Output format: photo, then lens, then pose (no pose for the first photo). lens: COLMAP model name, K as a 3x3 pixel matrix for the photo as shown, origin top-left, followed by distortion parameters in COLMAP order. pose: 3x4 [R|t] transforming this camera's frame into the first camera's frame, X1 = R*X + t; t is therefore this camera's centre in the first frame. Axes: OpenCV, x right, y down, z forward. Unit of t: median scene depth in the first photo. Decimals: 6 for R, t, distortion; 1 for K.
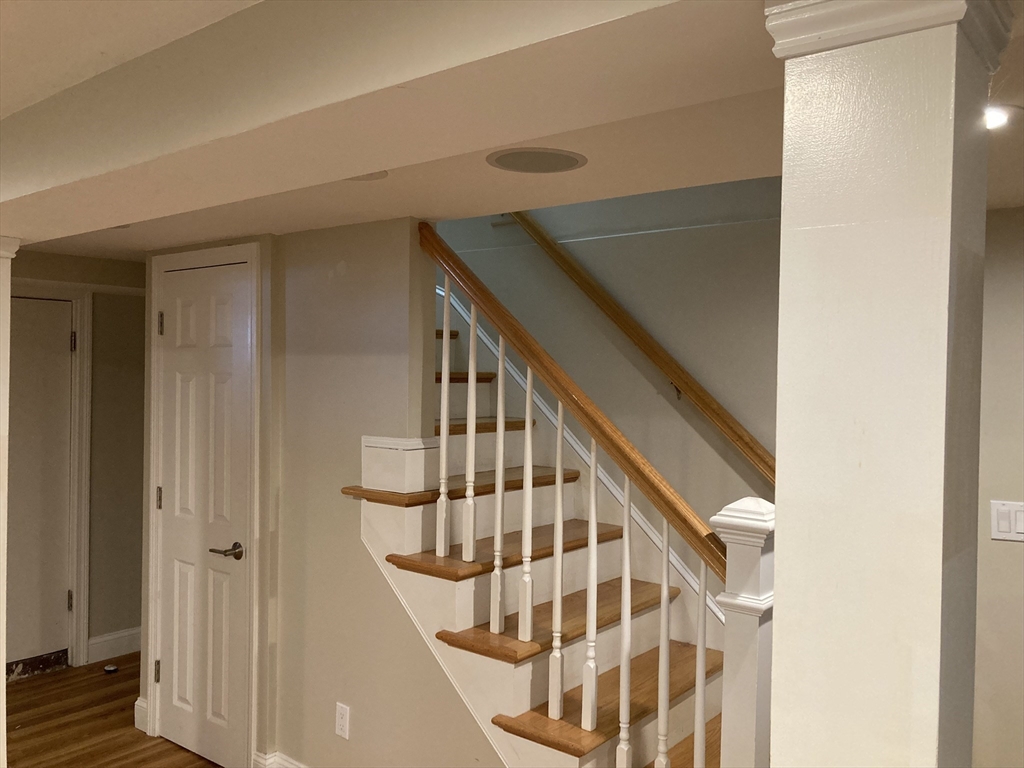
lens RADIAL K [[836.1, 0, 518.2], [0, 836.1, 385.6], [0, 0, 1]] dist [0.039956, -0.027895]
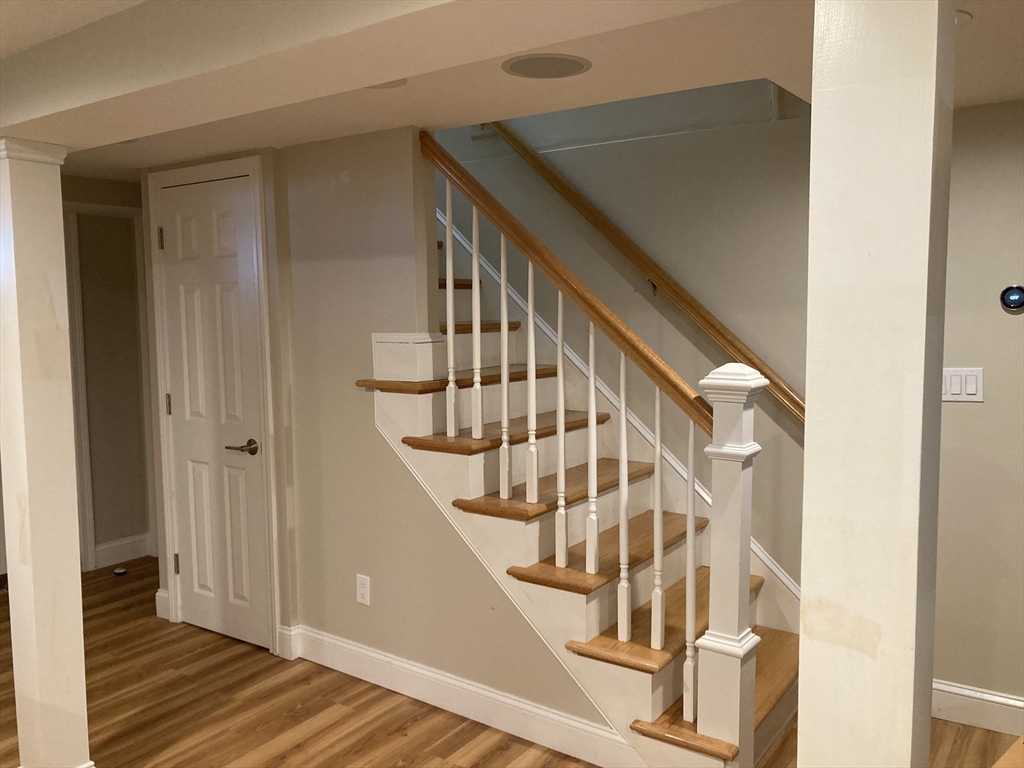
lens RADIAL K [[836.1, 0, 509.2], [0, 836.1, 380.7], [0, 0, 1]] dist [0.039956, -0.027895]
pose [[0.997803, -0.031464, 0.058310, -0.073673], [0.027074, 0.996845, 0.074606, 0.045627], [-0.060473, -0.072863, 0.995507, -0.101831]]
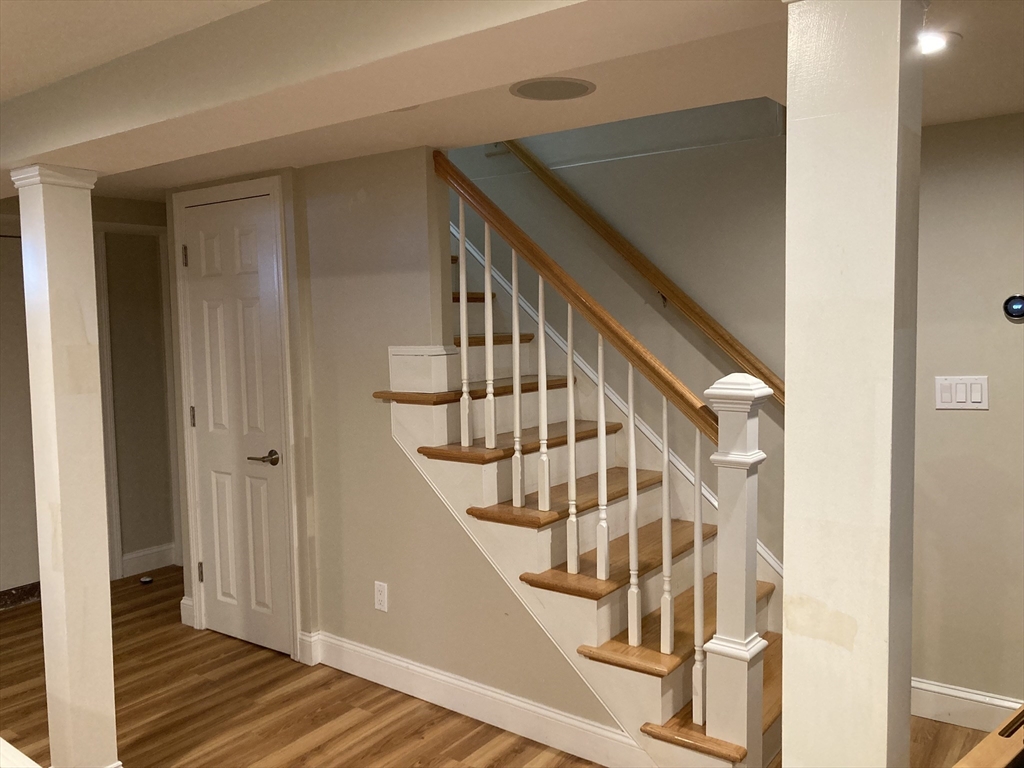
lens RADIAL K [[836.1, 0, 510.4], [0, 836.1, 380.7], [0, 0, 1]] dist [0.039956, -0.027895]
pose [[0.998654, -0.037351, 0.036001, -0.065057], [0.035093, 0.997495, 0.061423, 0.043137], [-0.038205, -0.060077, 0.997462, -0.130235]]
